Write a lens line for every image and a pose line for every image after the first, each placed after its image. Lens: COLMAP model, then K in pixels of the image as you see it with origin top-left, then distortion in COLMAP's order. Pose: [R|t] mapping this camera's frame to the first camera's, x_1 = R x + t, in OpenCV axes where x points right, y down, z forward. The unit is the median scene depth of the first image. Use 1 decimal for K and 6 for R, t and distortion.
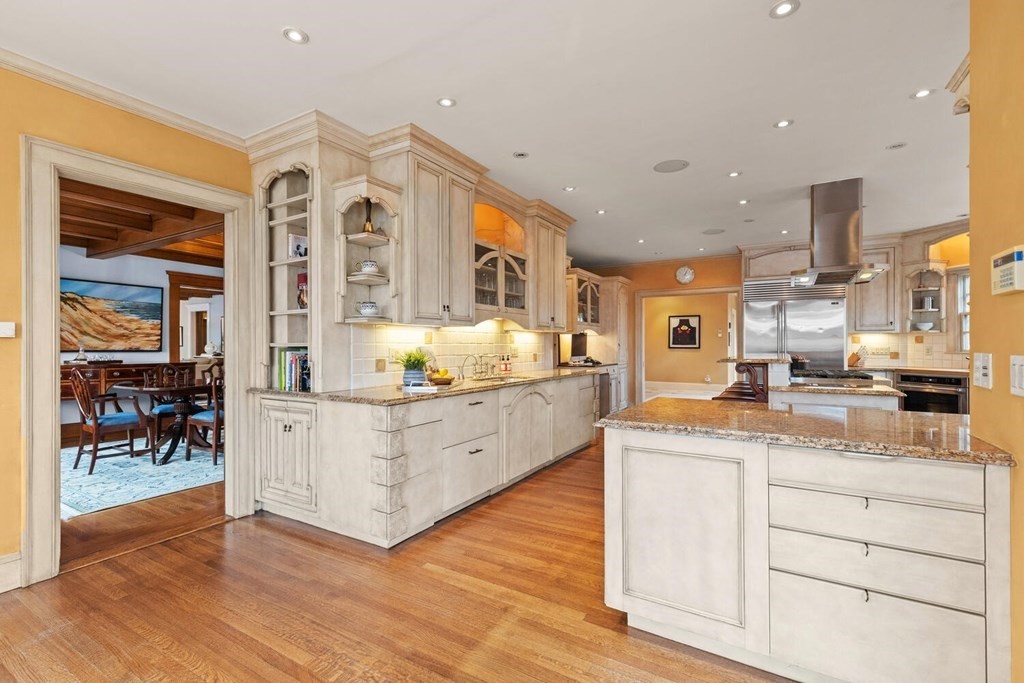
lens RADIAL K [[466.9, 0, 510.9], [0, 466.9, 344.2], [0, 0, 1]] dist [0.003672, 0.000270]
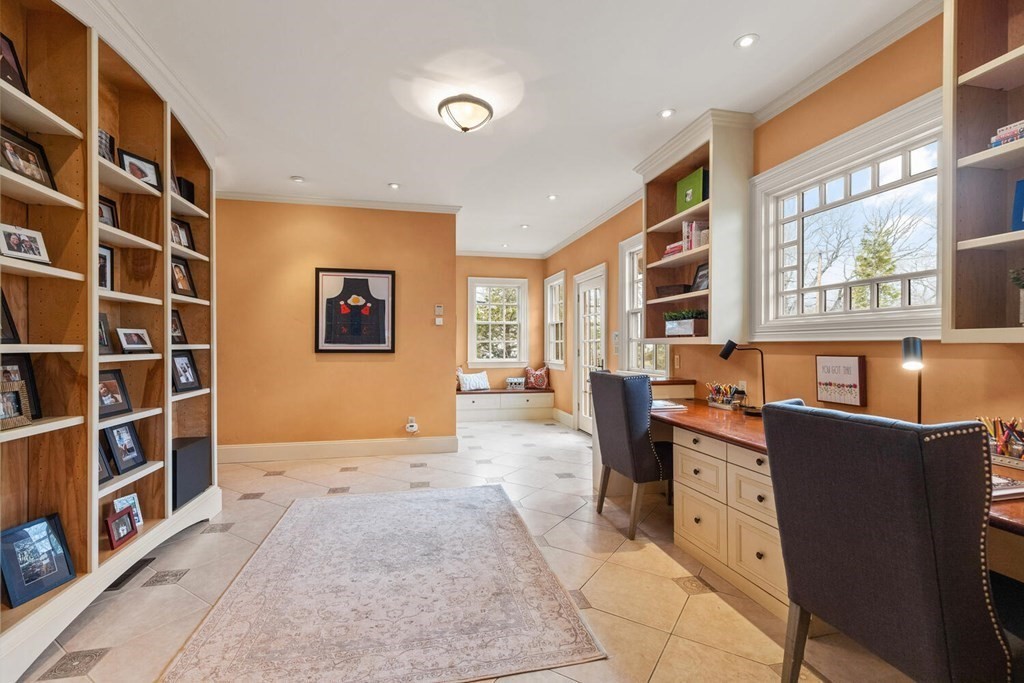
lens RADIAL K [[466.9, 0, 513.0], [0, 466.9, 344.5], [0, 0, 1]] dist [0.003672, 0.000270]
pose [[0.729248, 0.000754, 0.684249, 0.197323], [-0.000789, 1.000000, -0.000261, 0.002205], [-0.684249, -0.000349, 0.729249, 0.620770]]
